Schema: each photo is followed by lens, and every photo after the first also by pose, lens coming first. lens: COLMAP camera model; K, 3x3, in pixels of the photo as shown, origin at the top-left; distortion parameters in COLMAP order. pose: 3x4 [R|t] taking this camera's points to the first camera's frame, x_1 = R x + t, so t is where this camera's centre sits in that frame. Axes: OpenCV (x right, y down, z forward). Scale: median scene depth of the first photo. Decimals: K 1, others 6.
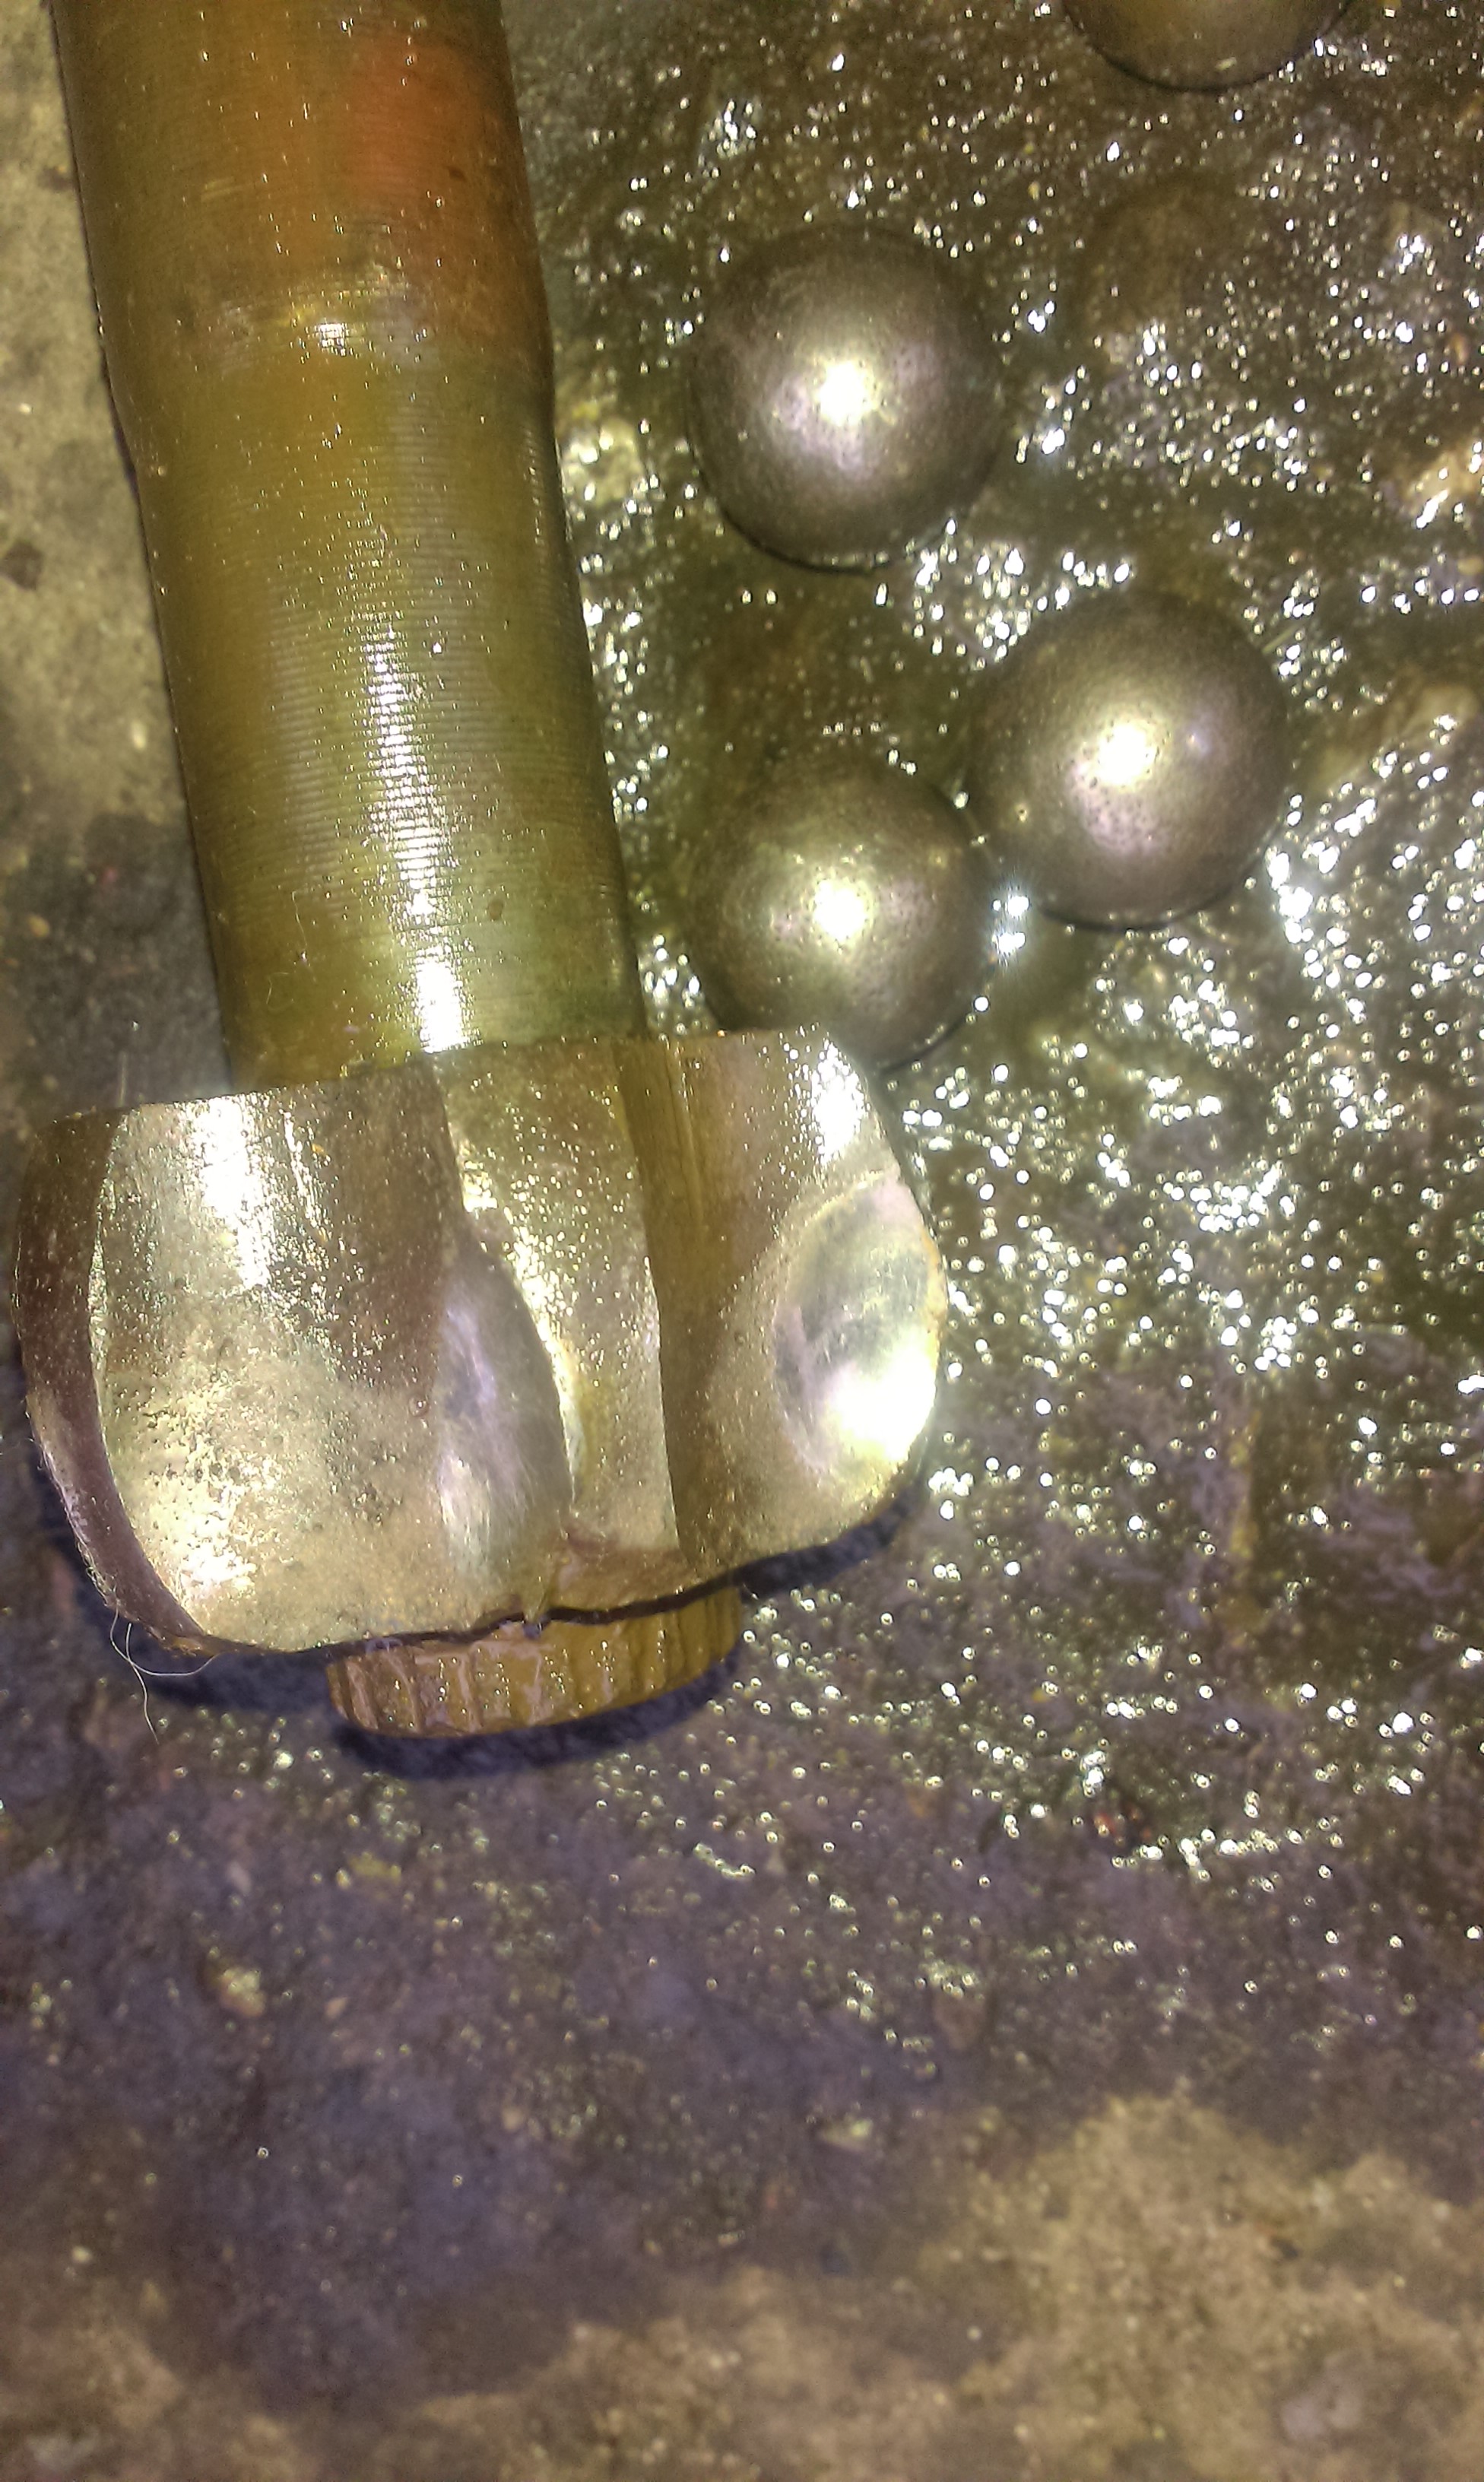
lens RADIAL K [[1911.8, 0, 742.0], [0, 1911.8, 1241.0], [0, 0, 1]] dist [0.037535, -0.100422]
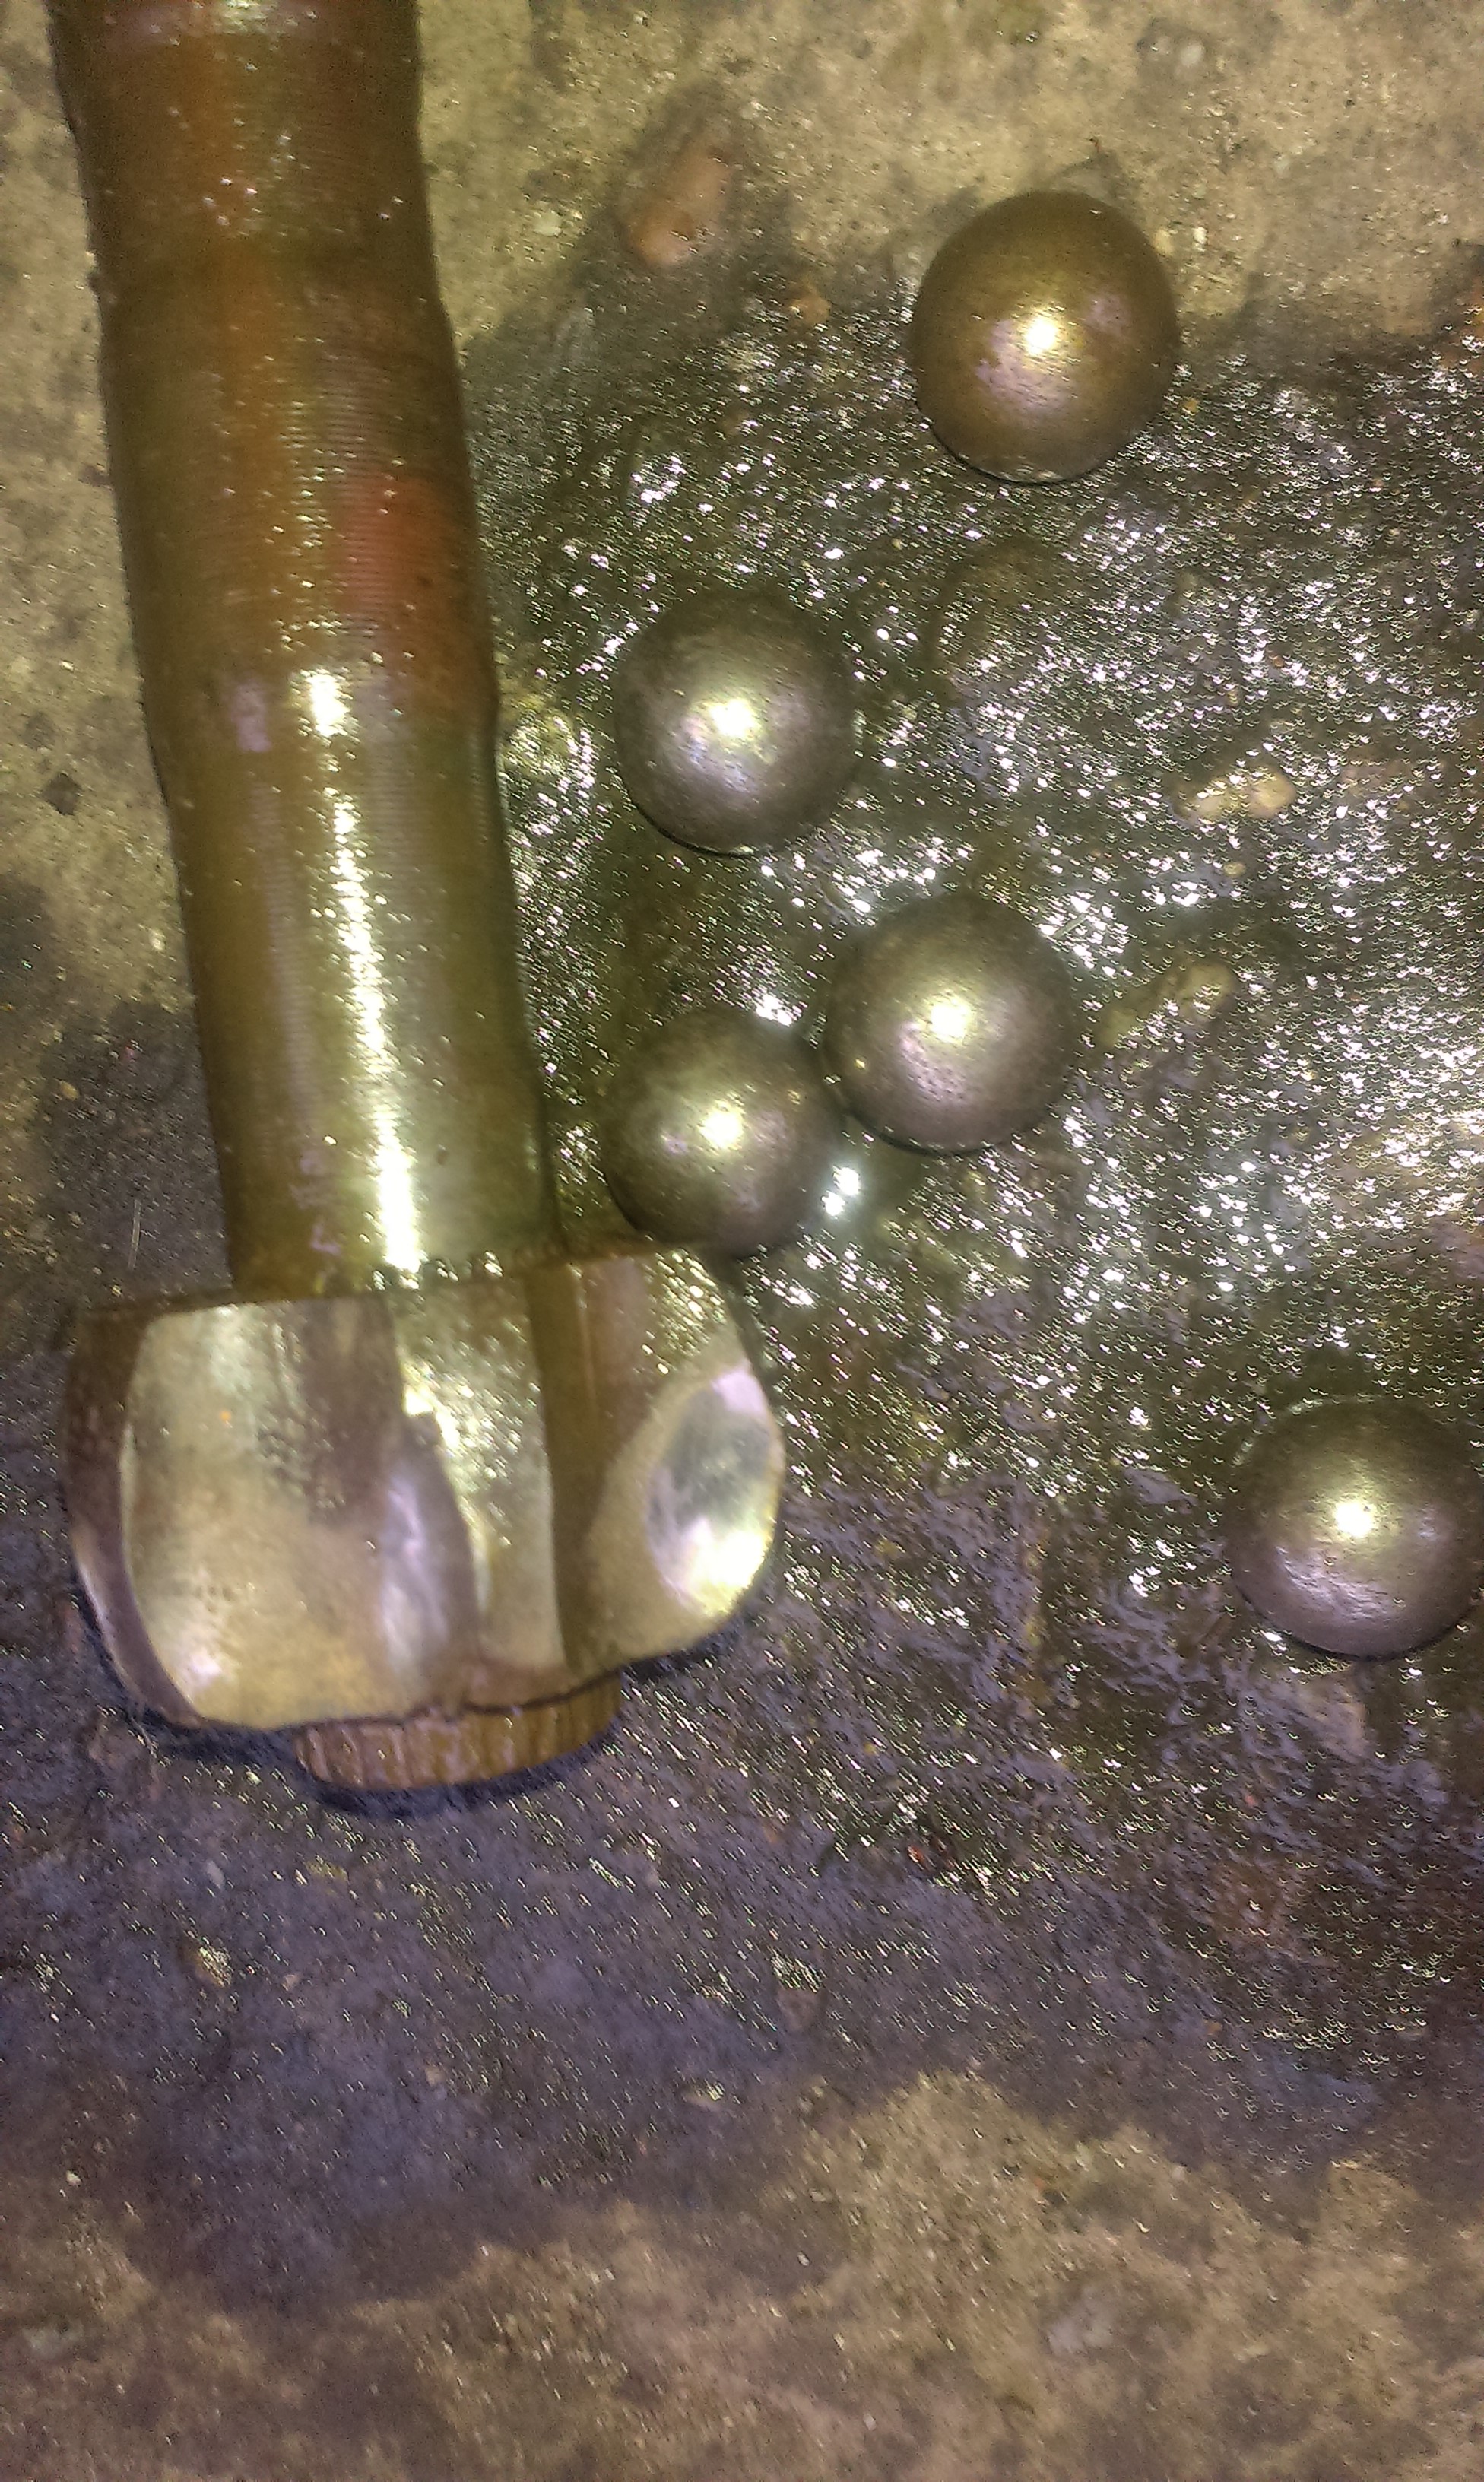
lens RADIAL K [[1896.1, 0, 742.0], [0, 1896.1, 1241.0], [0, 0, 1]] dist [0.067771, -0.141893]
pose [[0.999346, 0.032280, 0.016270, 0.042219], [-0.032693, 0.999132, 0.025806, -0.118761], [-0.015423, -0.026321, 0.999535, -0.219036]]
